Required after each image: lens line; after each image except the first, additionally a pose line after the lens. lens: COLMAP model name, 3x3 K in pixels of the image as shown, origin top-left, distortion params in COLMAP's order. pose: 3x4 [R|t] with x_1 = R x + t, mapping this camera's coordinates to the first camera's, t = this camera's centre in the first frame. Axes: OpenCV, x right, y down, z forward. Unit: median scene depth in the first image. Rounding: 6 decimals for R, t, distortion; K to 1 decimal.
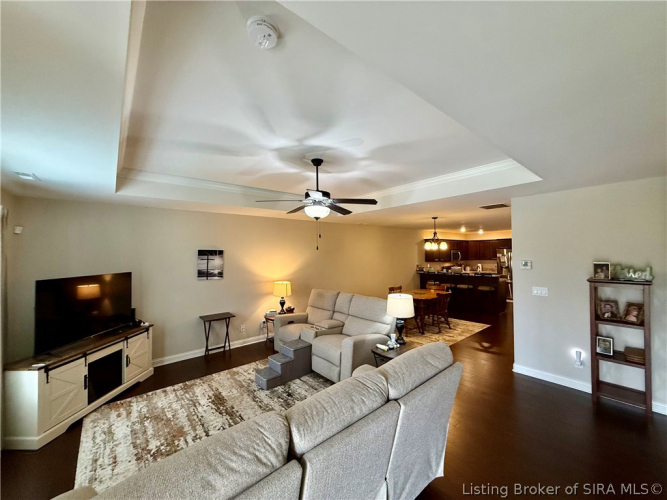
lens RADIAL K [[265.2, 0, 329.2], [0, 265.2, 249.4], [0, 0, 1]] dist [-0.004635, 0.000368]
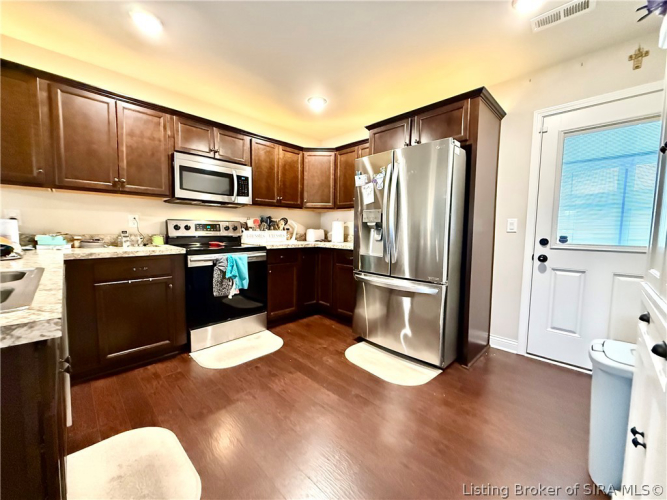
lens RADIAL K [[265.2, 0, 330.6], [0, 265.2, 250.7], [0, 0, 1]] dist [-0.004635, 0.000368]
pose [[0.994330, 0.016302, 0.105086, 0.728291], [-0.025692, 0.995734, 0.088627, 0.085344], [-0.103193, -0.090824, 0.990506, 0.915436]]
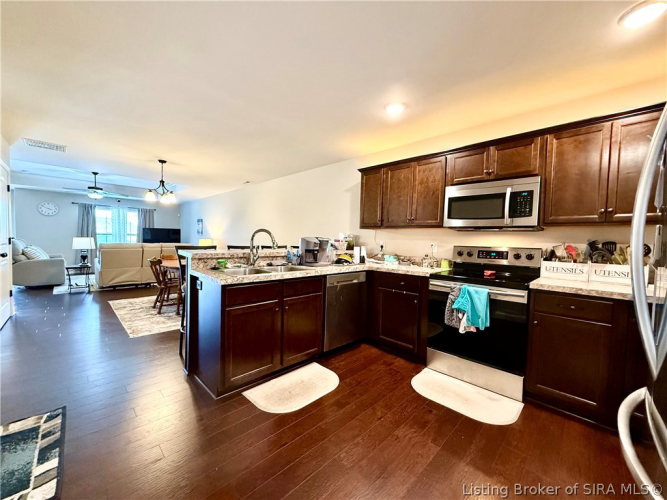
lens RADIAL K [[265.2, 0, 332.1], [0, 265.2, 249.8], [0, 0, 1]] dist [-0.004635, 0.000368]
pose [[0.090503, 0.050376, -0.994621, 0.914794], [-0.012369, 0.998700, 0.049458, 0.069717], [0.995819, 0.007826, 0.091008, 1.069996]]
